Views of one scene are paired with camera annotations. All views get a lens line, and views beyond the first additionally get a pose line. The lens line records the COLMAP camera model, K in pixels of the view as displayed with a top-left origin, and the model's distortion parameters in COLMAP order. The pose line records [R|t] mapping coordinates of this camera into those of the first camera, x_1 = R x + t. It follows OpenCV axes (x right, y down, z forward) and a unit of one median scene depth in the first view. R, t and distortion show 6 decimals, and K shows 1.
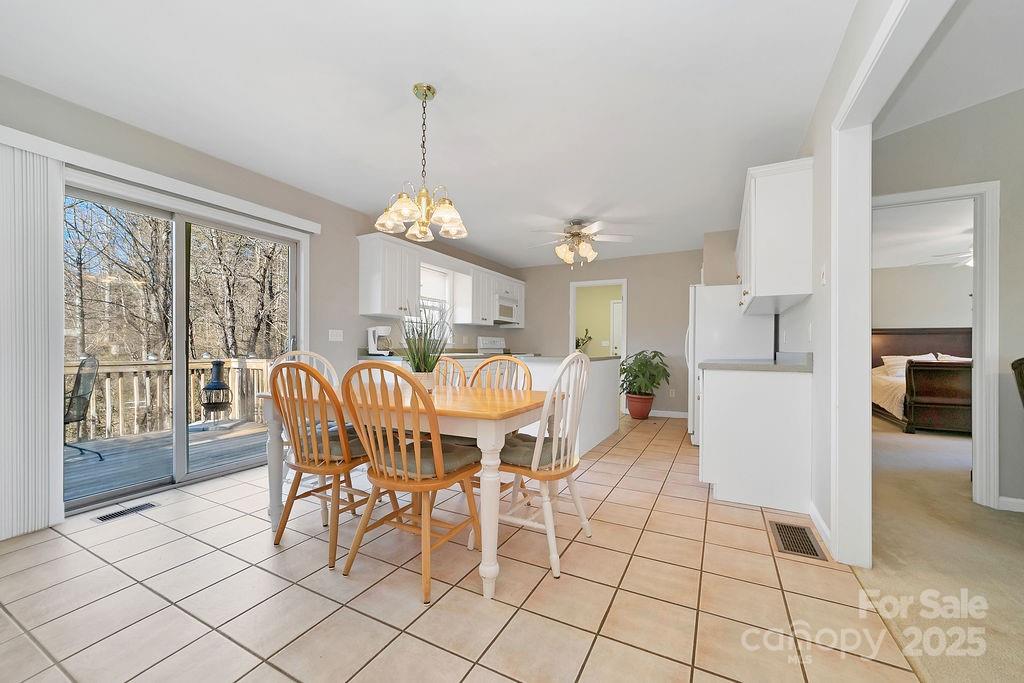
lens RADIAL K [[391.9, 0, 522.3], [0, 391.9, 361.5], [0, 0, 1]] dist [-0.083917, -0.000040]
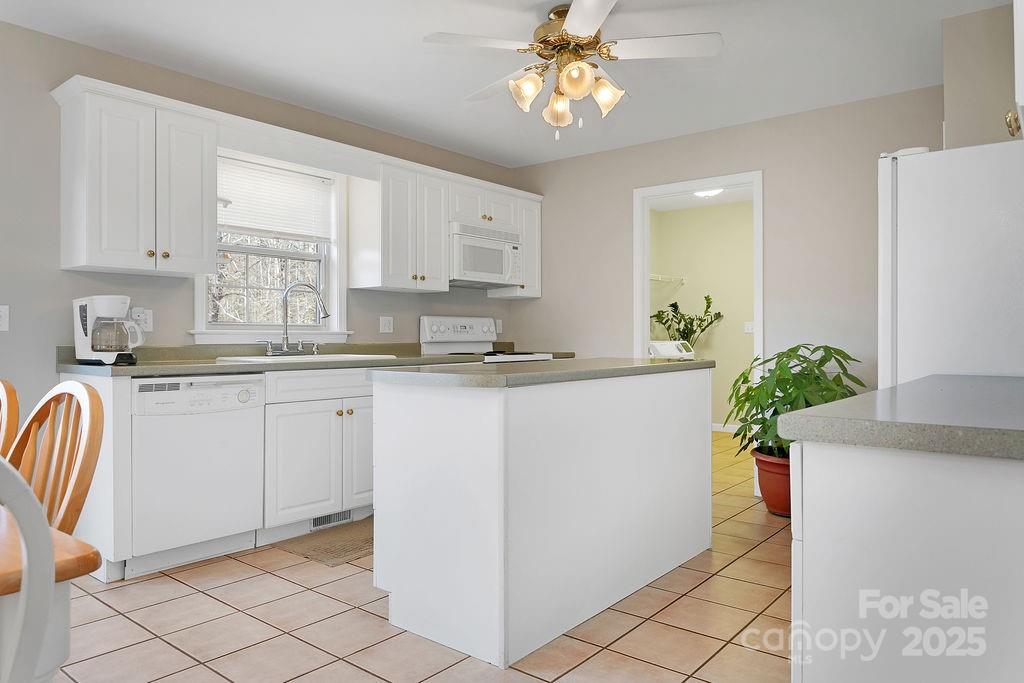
lens RADIAL K [[693.8, 0, 512.0], [0, 693.8, 341.5], [0, 0, 1]] dist [-0.038167, -0.000909]
pose [[0.977584, -0.005902, -0.210465, 0.395476], [0.000298, 0.999645, -0.026649, -0.031362], [0.210548, 0.025988, 0.977238, 0.566041]]
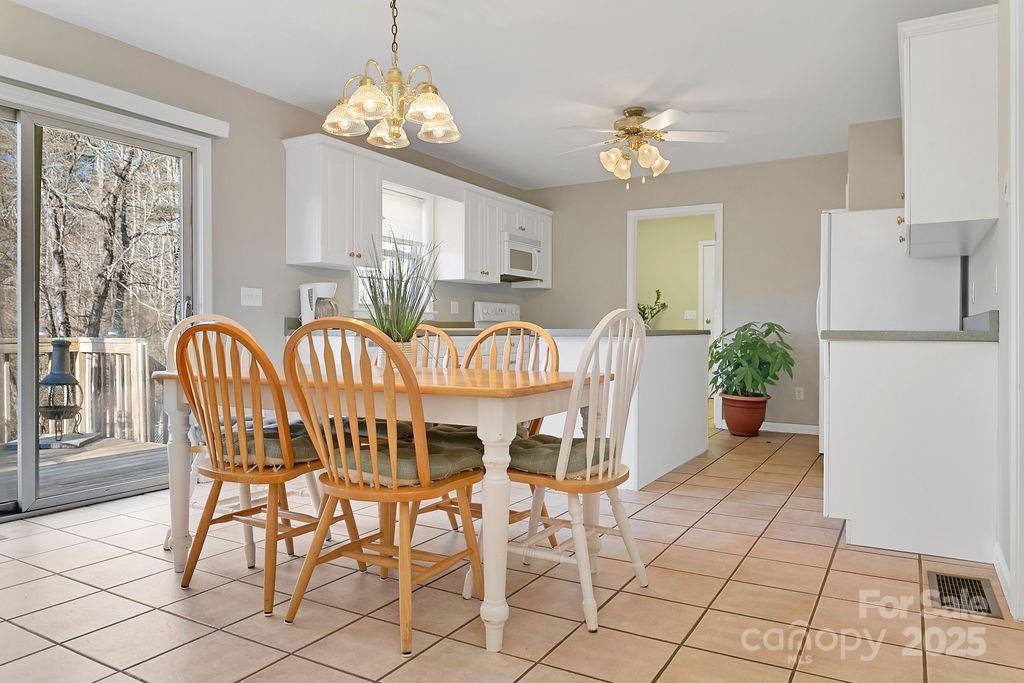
lens RADIAL K [[686.7, 0, 512.0], [0, 686.7, 341.5], [0, 0, 1]] dist [-0.052047, -0.050290]
pose [[0.998415, -0.003715, -0.056156, 0.010125], [0.002734, 0.999842, -0.017538, 0.040552], [0.056212, 0.017357, 0.998268, -0.147388]]
